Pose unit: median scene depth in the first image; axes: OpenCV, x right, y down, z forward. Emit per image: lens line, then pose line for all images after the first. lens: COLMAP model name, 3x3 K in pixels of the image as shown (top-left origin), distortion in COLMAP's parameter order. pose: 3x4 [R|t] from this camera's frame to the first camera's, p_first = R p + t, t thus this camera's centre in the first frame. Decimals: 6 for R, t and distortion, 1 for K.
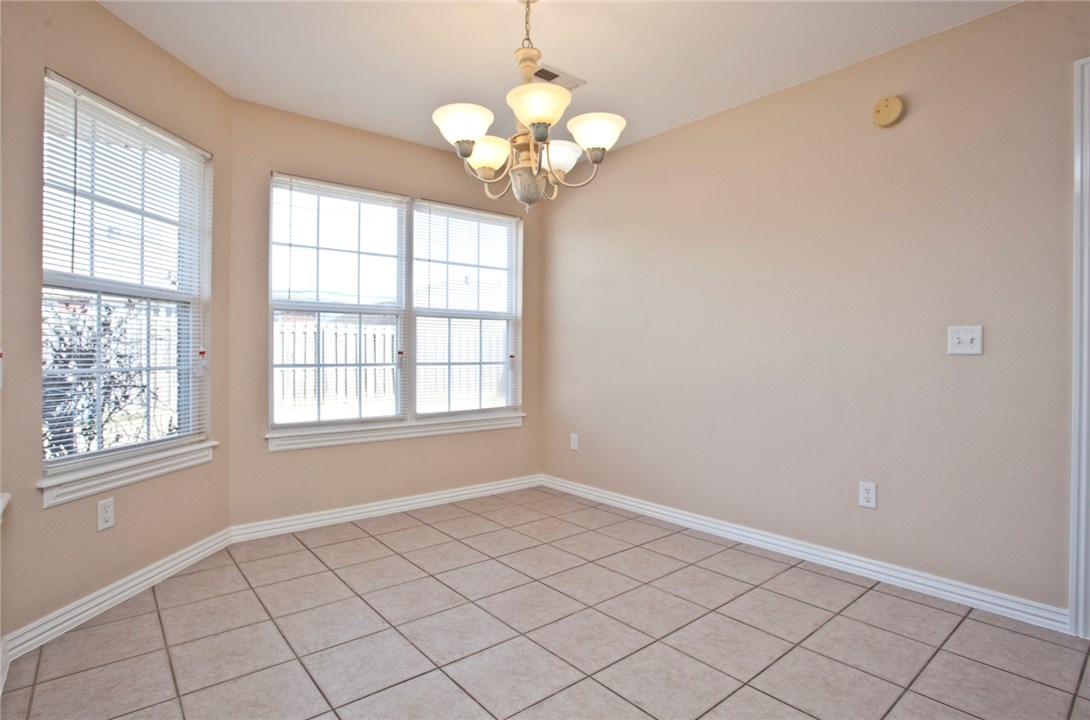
lens RADIAL K [[563.5, 0, 547.8], [0, 563.5, 354.1], [0, 0, 1]] dist [-0.018987, 0.001476]
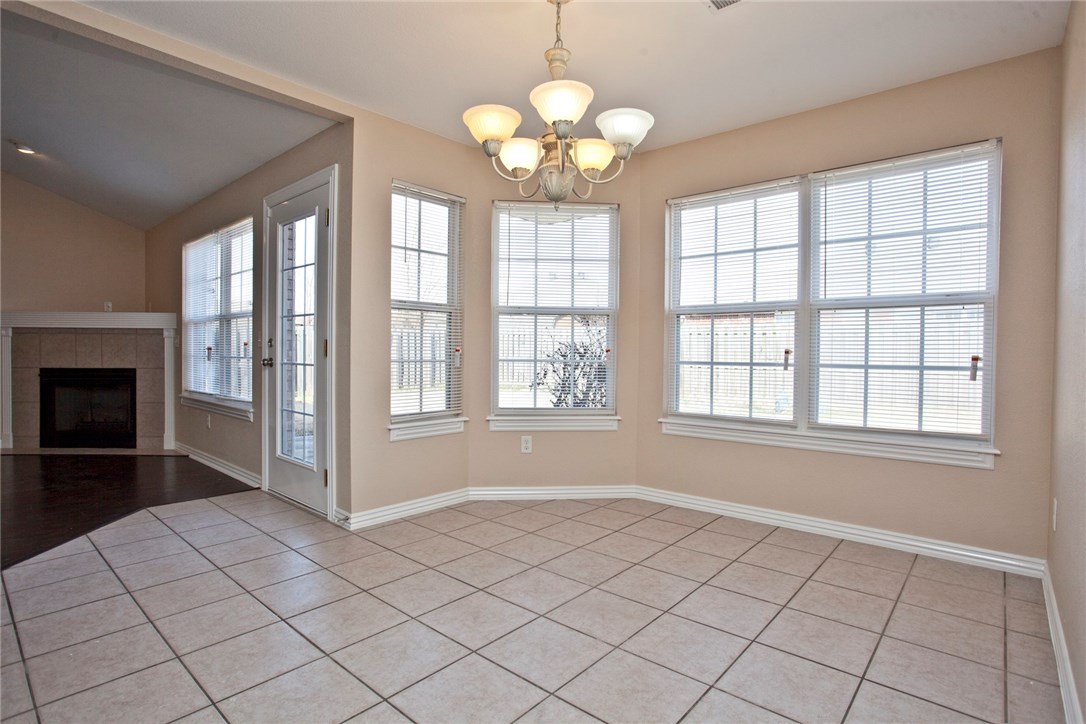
lens RADIAL K [[556.6, 0, 543.0], [0, 556.6, 362.0], [0, 0, 1]] dist [-0.001964, -0.000549]
pose [[0.185575, 0.019876, -0.982429, 0.527326], [-0.009254, 0.999786, 0.018480, 0.000389], [0.982586, 0.005662, 0.185720, 0.433537]]
